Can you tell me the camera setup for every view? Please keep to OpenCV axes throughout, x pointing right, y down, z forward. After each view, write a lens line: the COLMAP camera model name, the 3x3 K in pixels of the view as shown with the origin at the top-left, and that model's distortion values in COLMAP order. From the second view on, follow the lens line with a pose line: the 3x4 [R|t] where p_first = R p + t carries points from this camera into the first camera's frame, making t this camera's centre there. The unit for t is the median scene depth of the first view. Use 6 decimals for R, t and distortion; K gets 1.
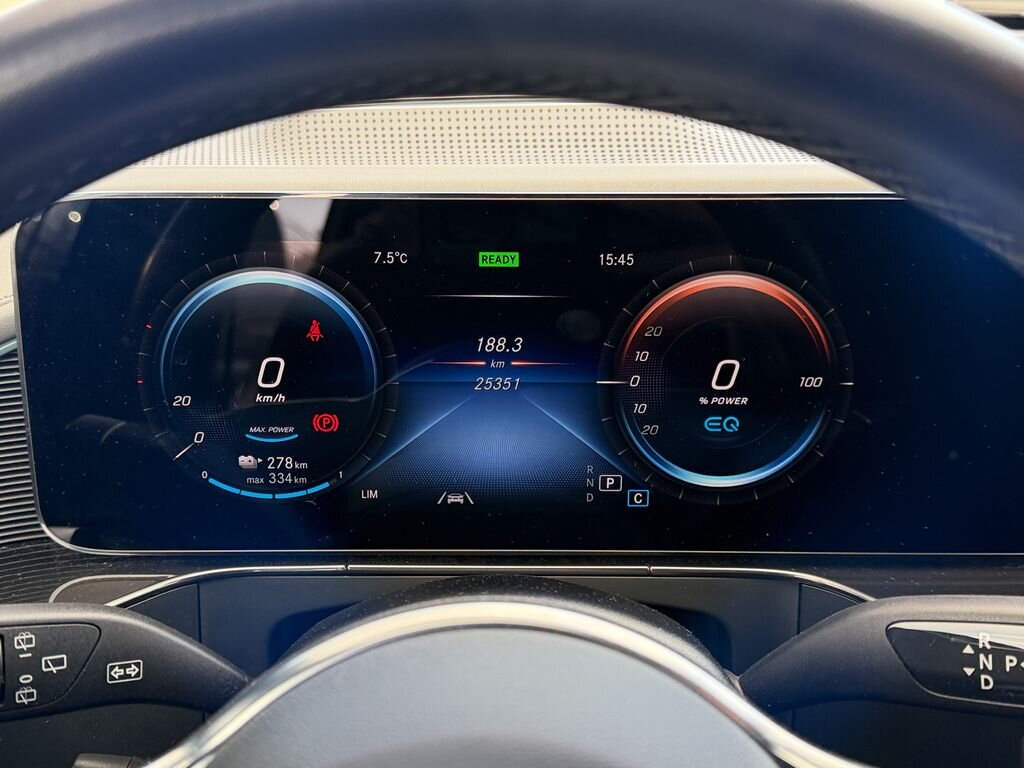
lens RADIAL K [[1098.9, 0, 517.5], [0, 1098.9, 384.2], [0, 0, 1]] dist [0.221852, -0.594627]
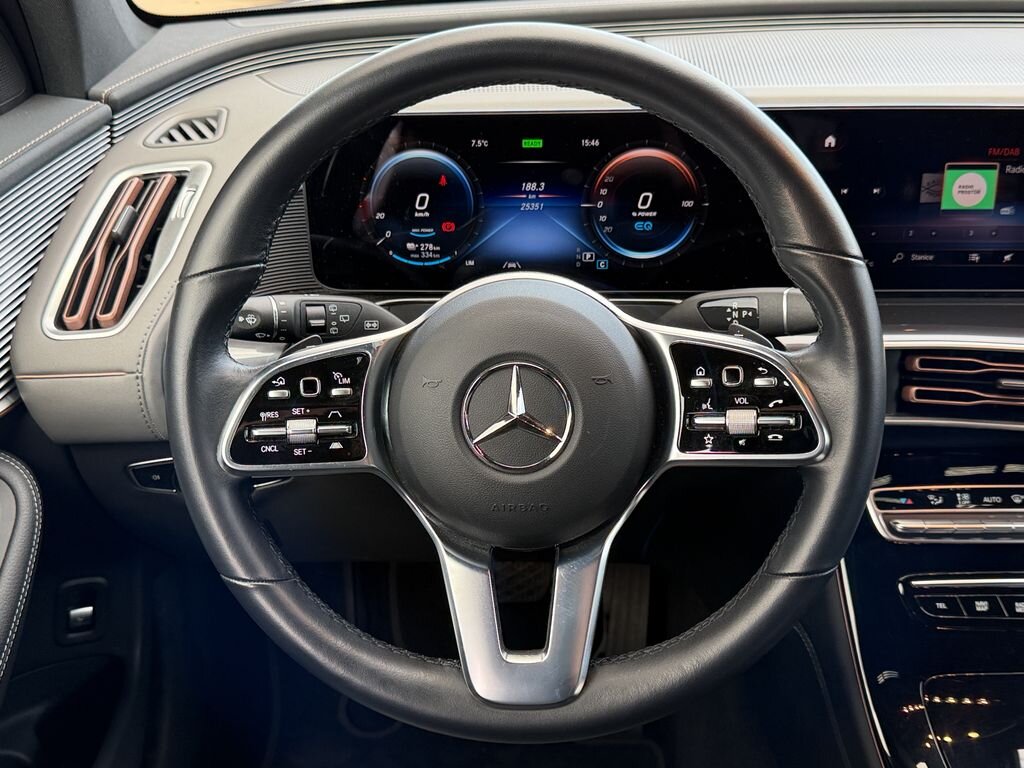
lens RADIAL K [[1098.9, 0, 517.5], [0, 1098.9, 384.2], [0, 0, 1]] dist [0.221852, -0.594627]
pose [[0.998258, 0.001080, -0.058992, 0.075023], [0.004644, 0.995293, 0.096805, 0.127631], [0.058819, -0.096911, 0.993554, -1.052662]]
